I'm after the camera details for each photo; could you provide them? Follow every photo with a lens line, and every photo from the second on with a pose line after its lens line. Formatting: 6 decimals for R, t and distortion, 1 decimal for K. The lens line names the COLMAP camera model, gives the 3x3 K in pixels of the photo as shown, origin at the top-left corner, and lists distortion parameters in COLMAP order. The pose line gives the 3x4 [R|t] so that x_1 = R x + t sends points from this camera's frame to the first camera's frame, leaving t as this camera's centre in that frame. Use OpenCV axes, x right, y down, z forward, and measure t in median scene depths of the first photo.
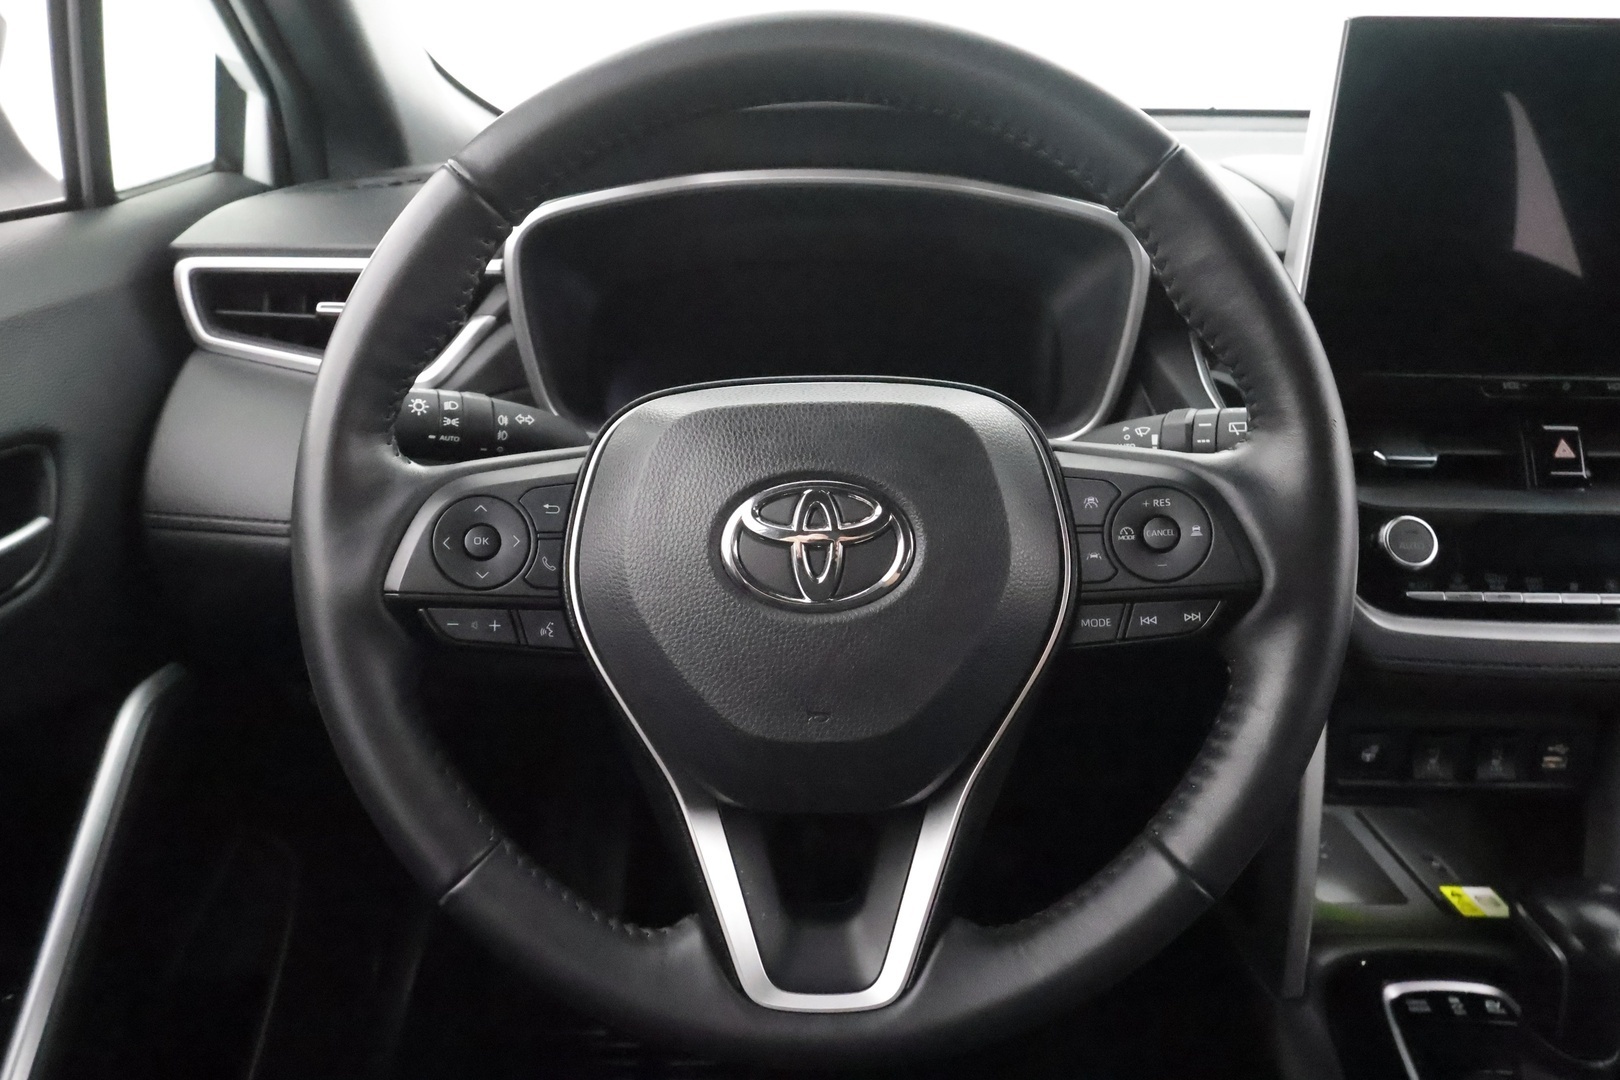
lens RADIAL K [[1143.7, 0, 810.0], [0, 1143.7, 540.0], [0, 0, 1]] dist [0.012629, -0.001932]
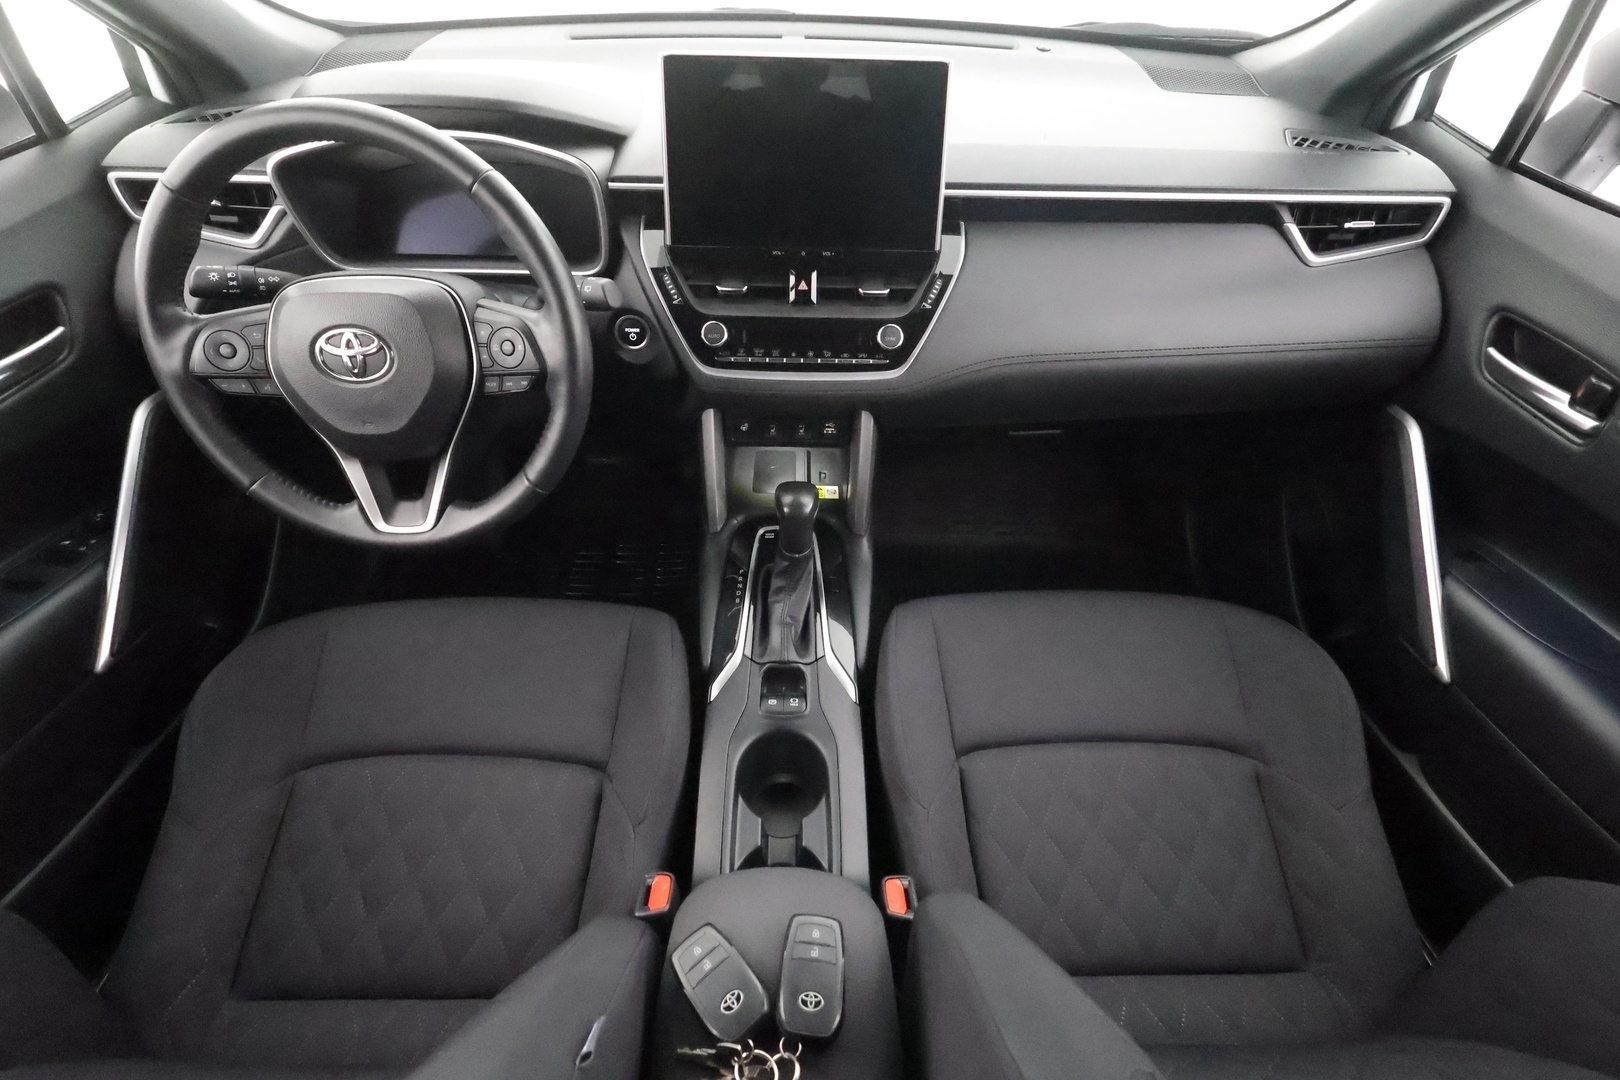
lens RADIAL K [[794.8, 0, 855.8], [0, 794.8, 554.8], [0, 0, 1]] dist [0.016311, -0.000505]
pose [[0.999983, -0.005634, 0.001637, 0.998536], [0.004618, 0.927919, 0.372754, -0.217337], [-0.003620, -0.372740, 0.927929, -0.708629]]
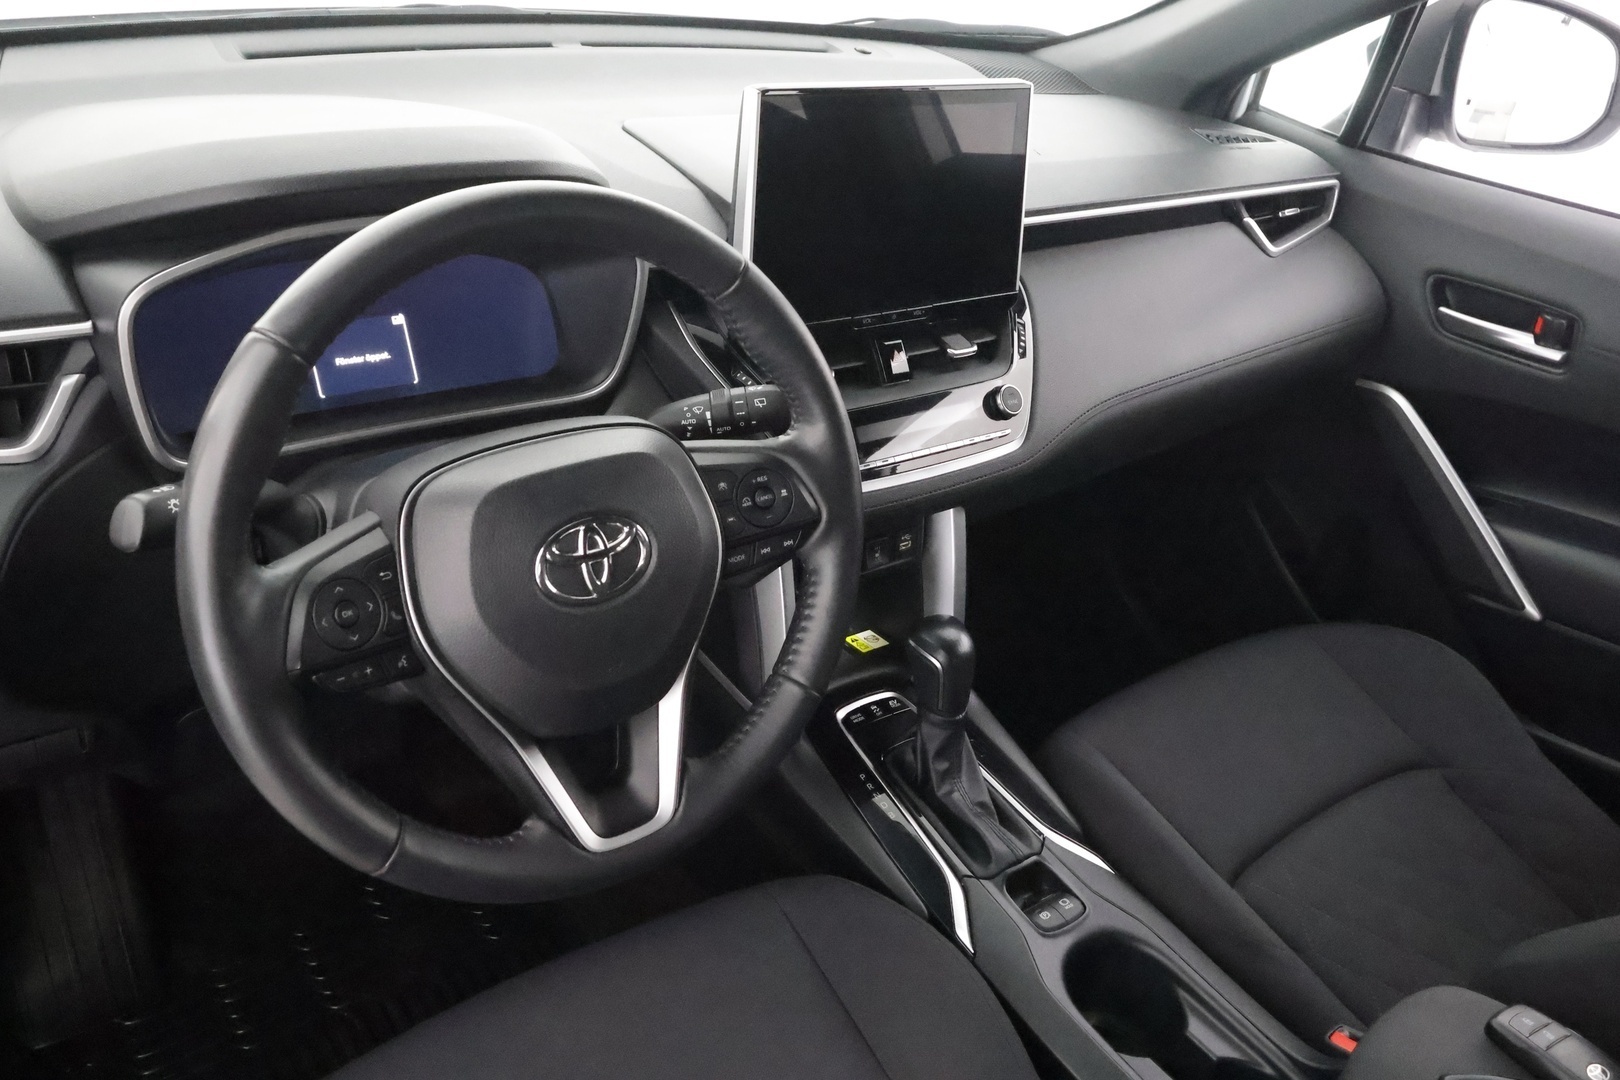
lens RADIAL K [[1344.7, 0, 808.8], [0, 1344.7, 567.3], [0, 0, 1]] dist [0.017910, -0.003240]
pose [[0.785964, -0.250388, 0.565303, -0.724535], [0.125907, 0.959986, 0.250149, -0.367547], [-0.605317, -0.125433, 0.786040, -0.534515]]
